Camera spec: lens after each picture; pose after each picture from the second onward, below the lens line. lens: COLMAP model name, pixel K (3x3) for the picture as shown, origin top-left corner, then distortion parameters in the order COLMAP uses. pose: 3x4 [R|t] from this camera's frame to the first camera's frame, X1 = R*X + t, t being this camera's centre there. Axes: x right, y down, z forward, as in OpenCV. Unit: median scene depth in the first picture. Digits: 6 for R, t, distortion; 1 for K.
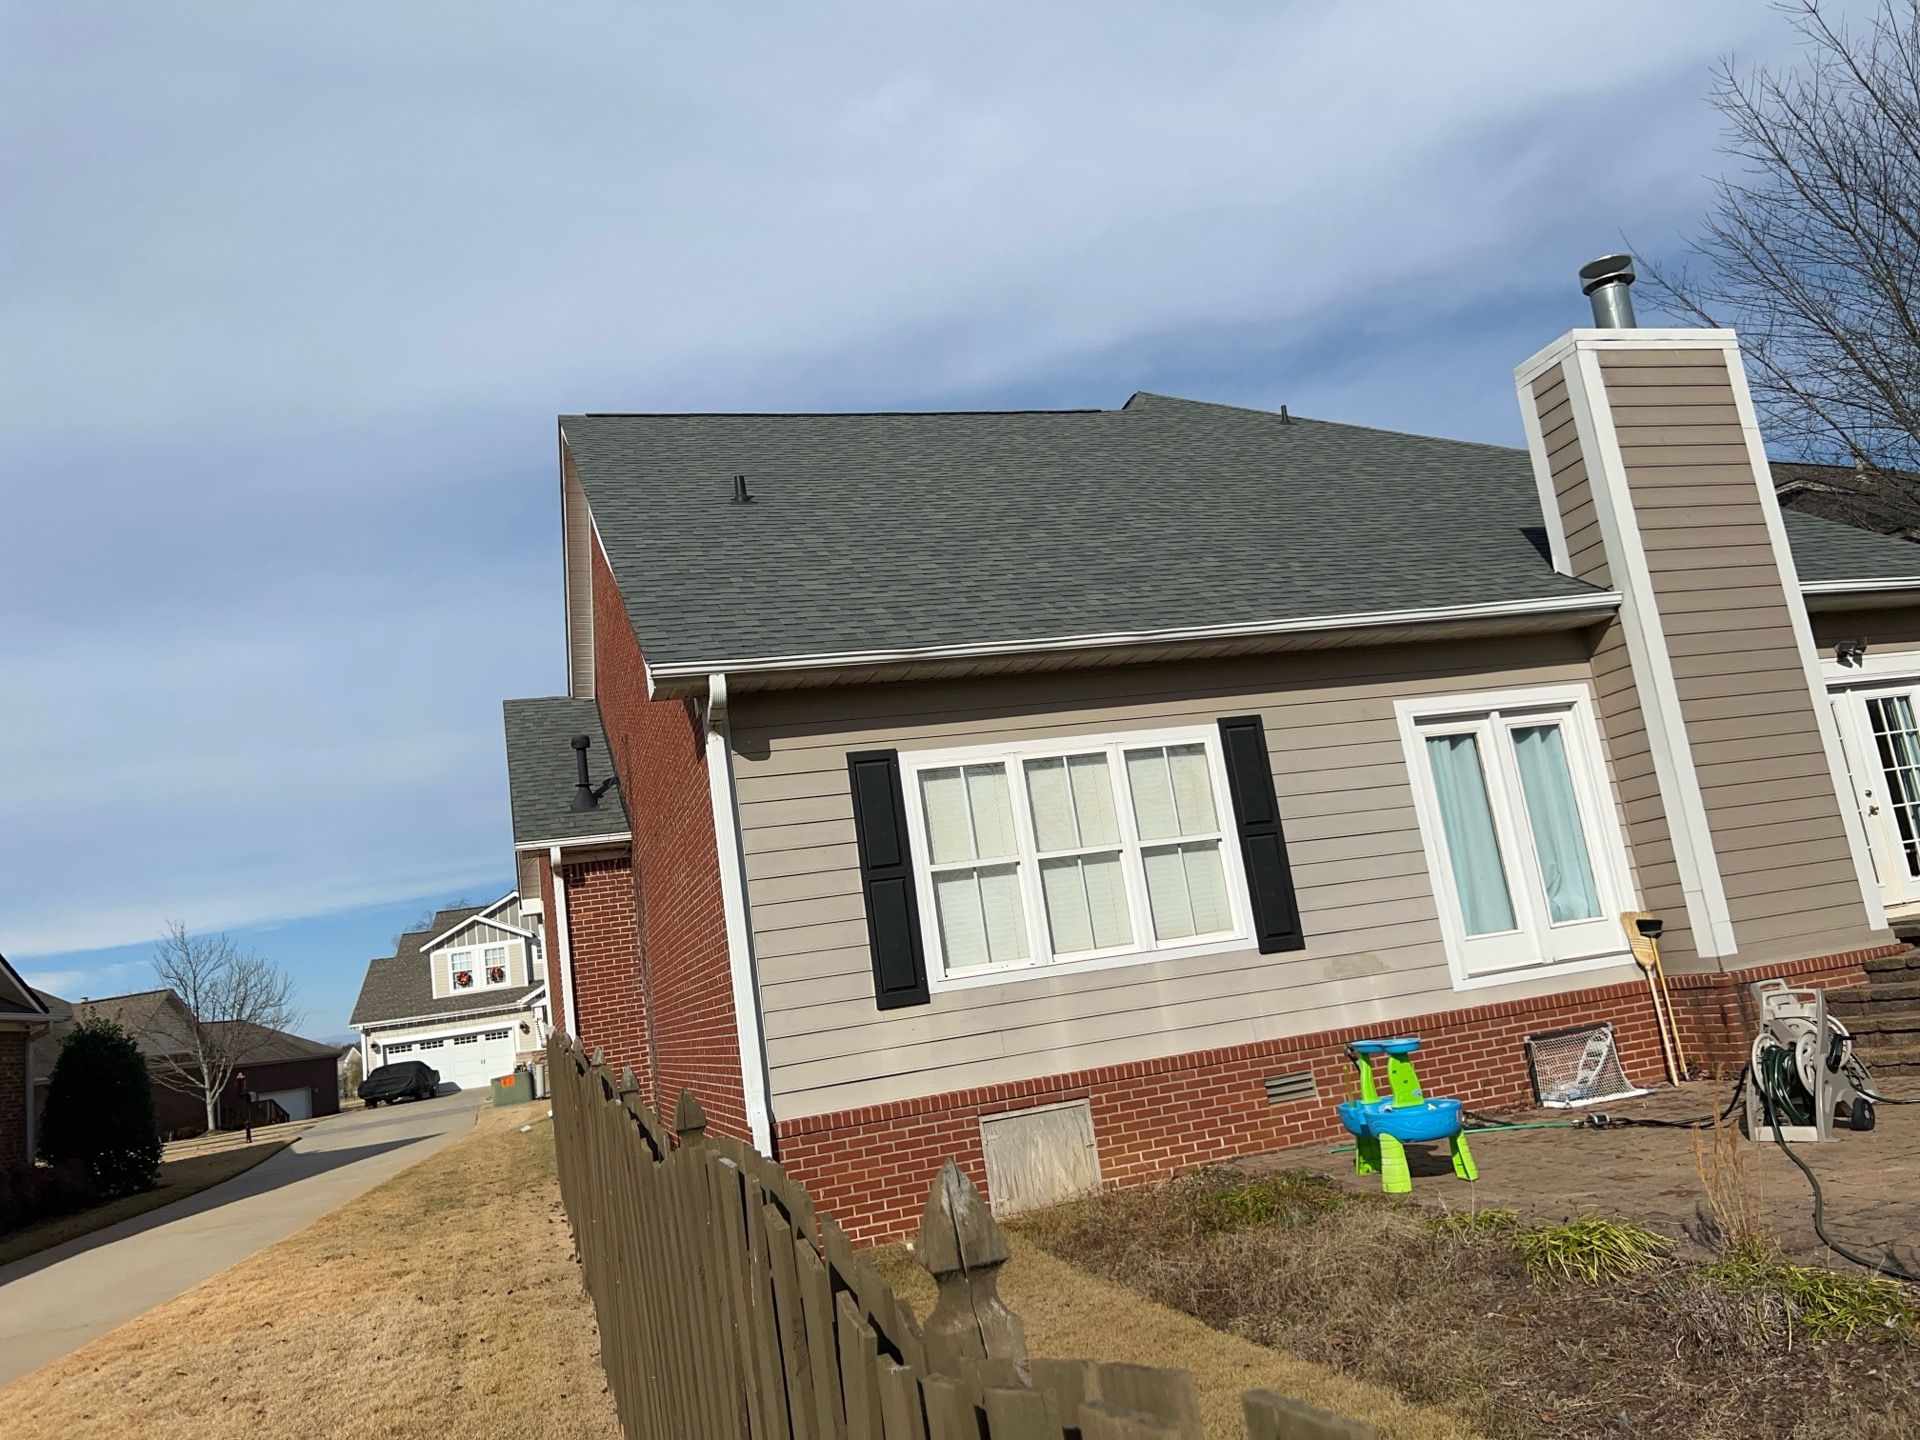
lens RADIAL K [[1441.7, 0, 960.0], [0, 1441.7, 720.0], [0, 0, 1]] dist [0.044434, -0.058577]
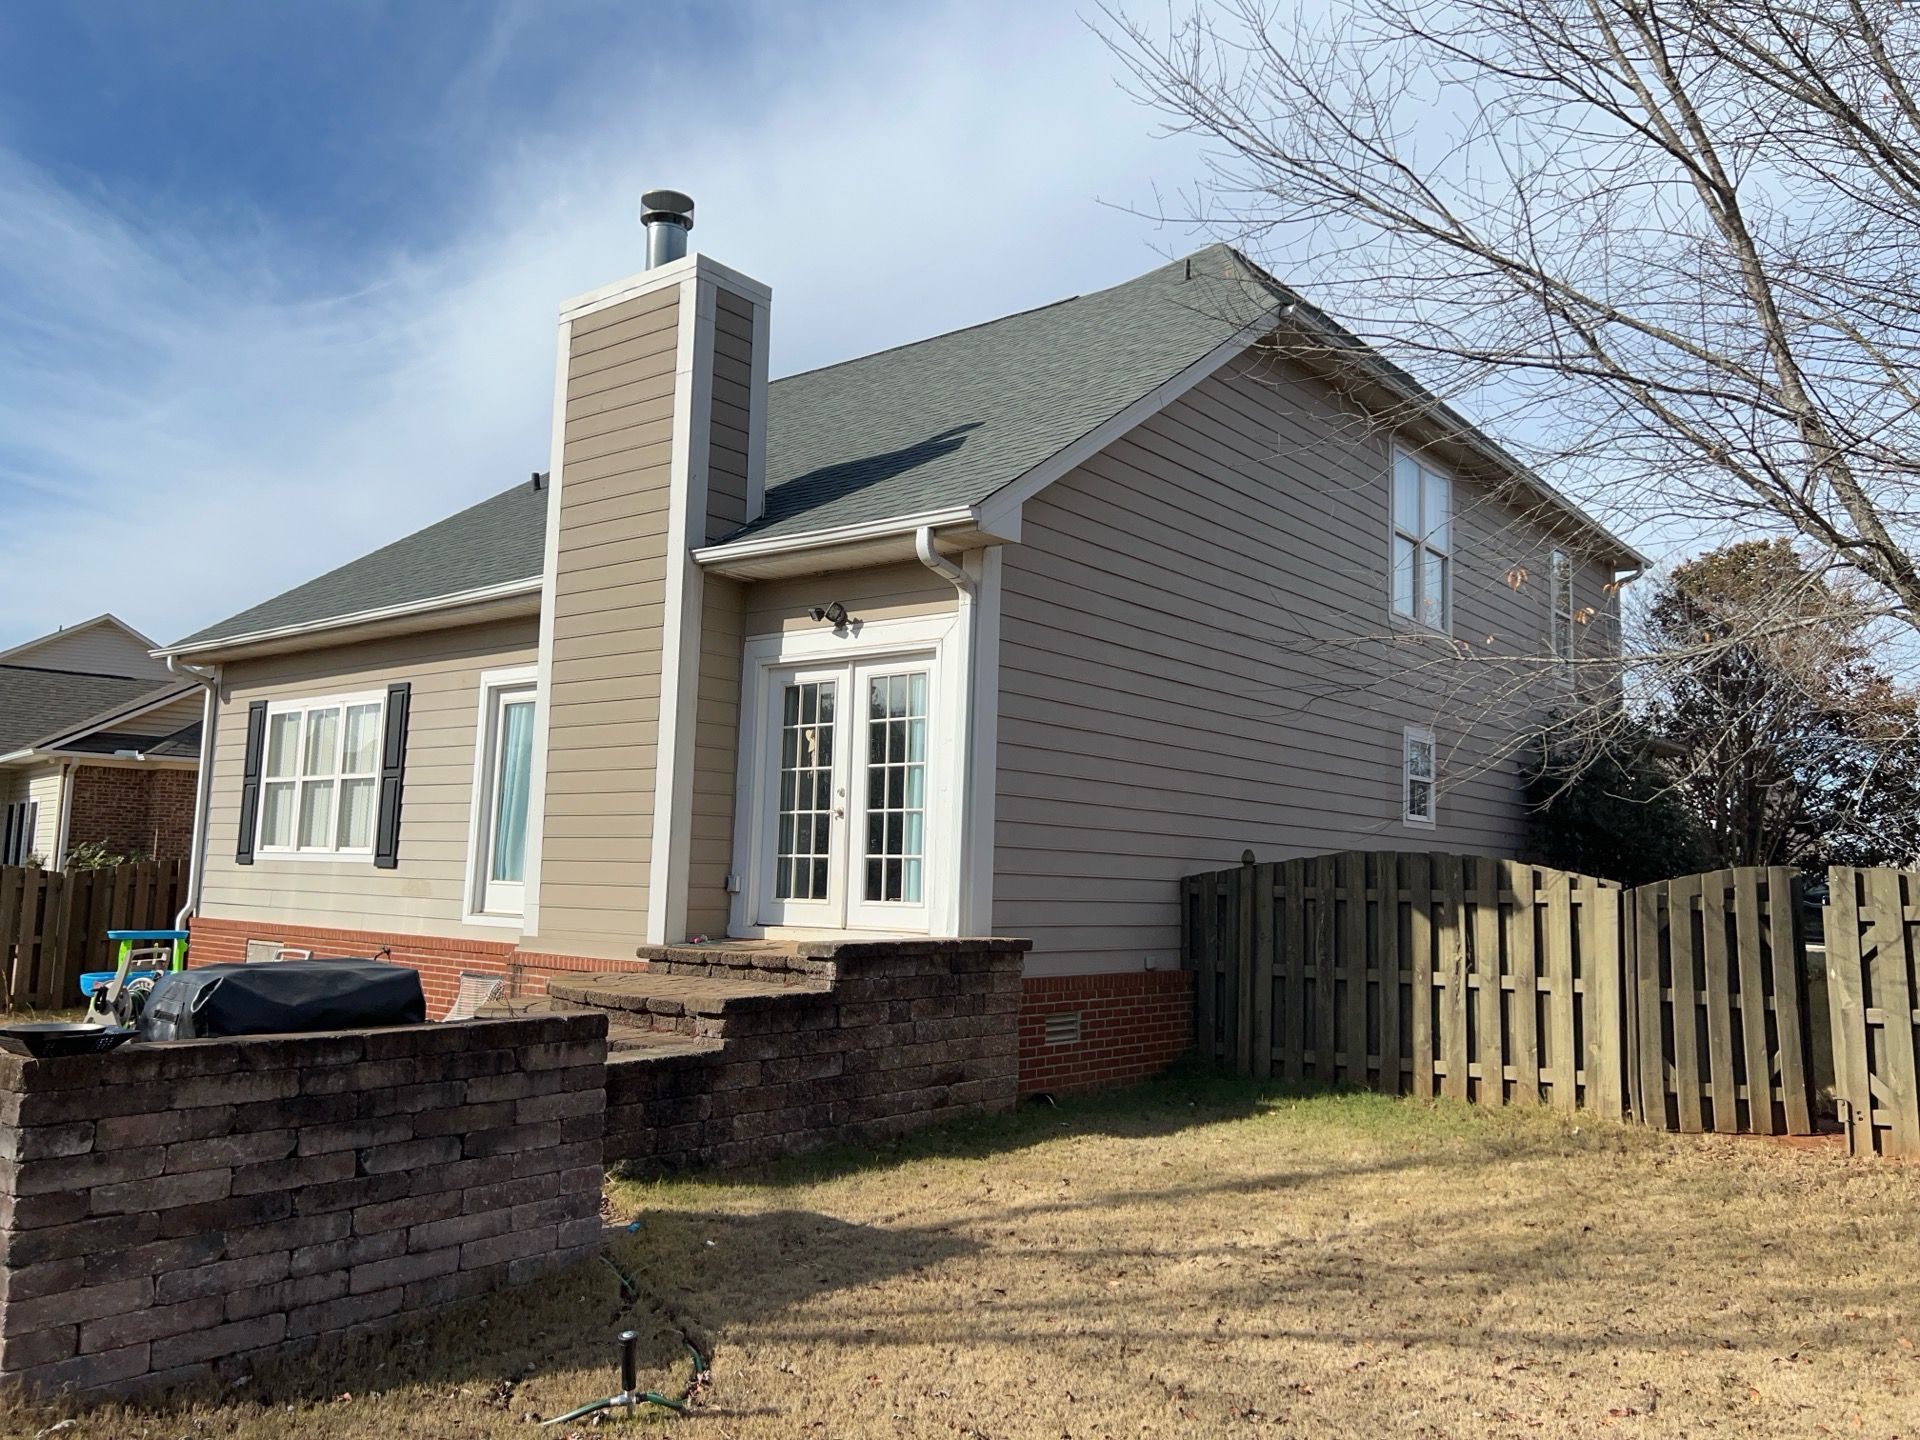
lens RADIAL K [[1441.7, 0, 960.0], [0, 1441.7, 720.0], [0, 0, 1]] dist [0.044434, -0.058577]
pose [[0.559859, 0.066591, -0.825908, 1.539440], [0.046438, 0.992677, 0.111516, -0.090692], [0.827286, -0.100787, 0.552667, 0.704917]]
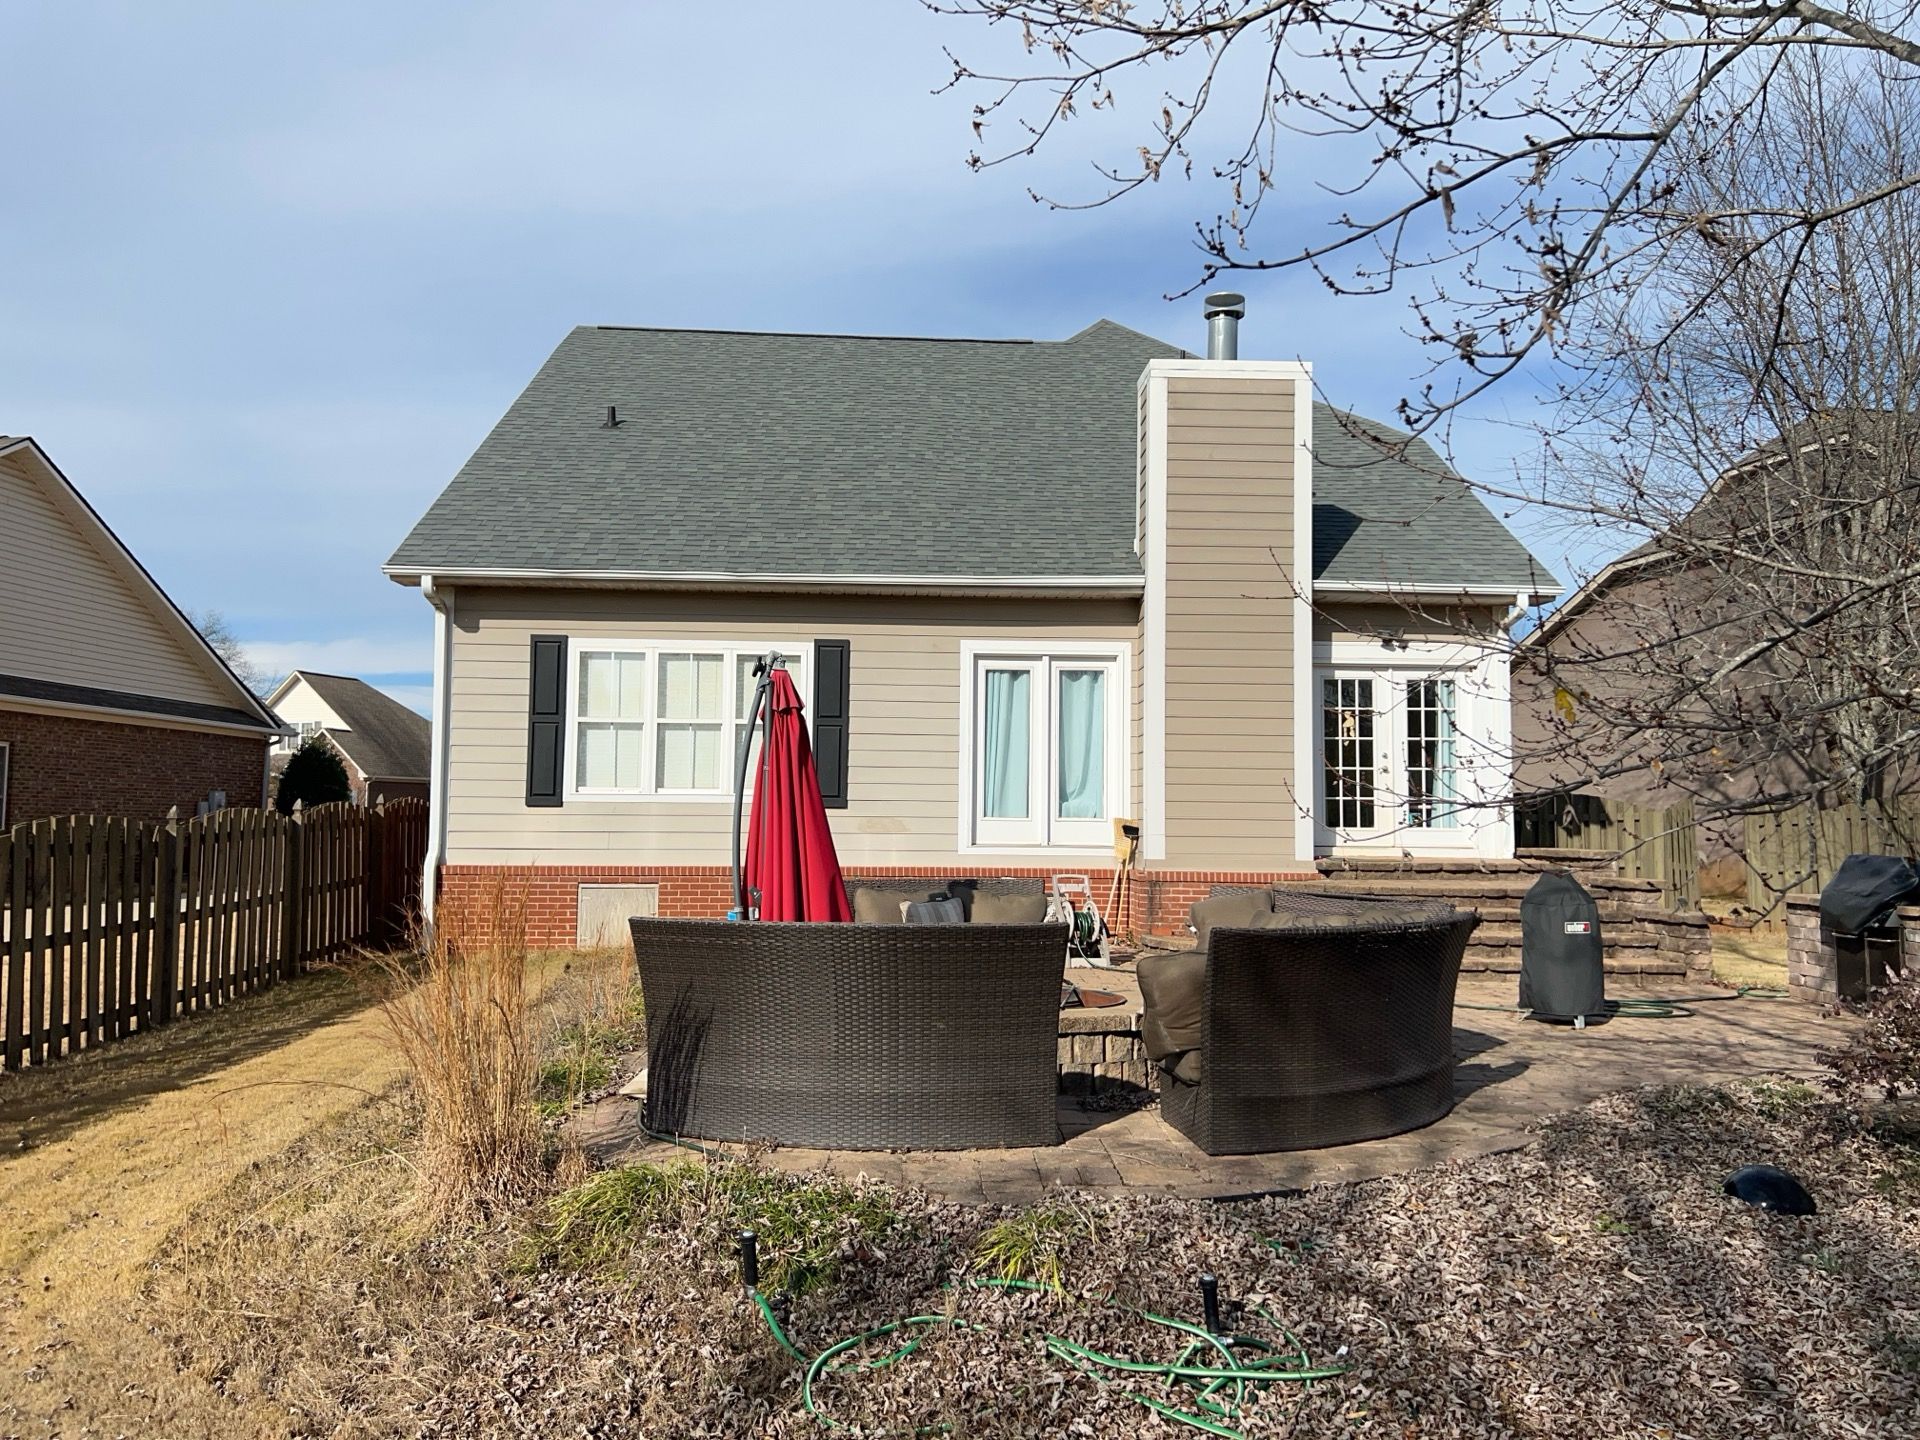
lens RADIAL K [[1435.9, 0, 960.0], [0, 1435.9, 720.0], [0, 0, 1]] dist [0.186995, -0.382688]
pose [[0.961828, 0.131711, -0.239874, 0.659171], [-0.100180, 0.985177, 0.139252, -0.131853], [0.254659, -0.109906, 0.960765, -0.306161]]
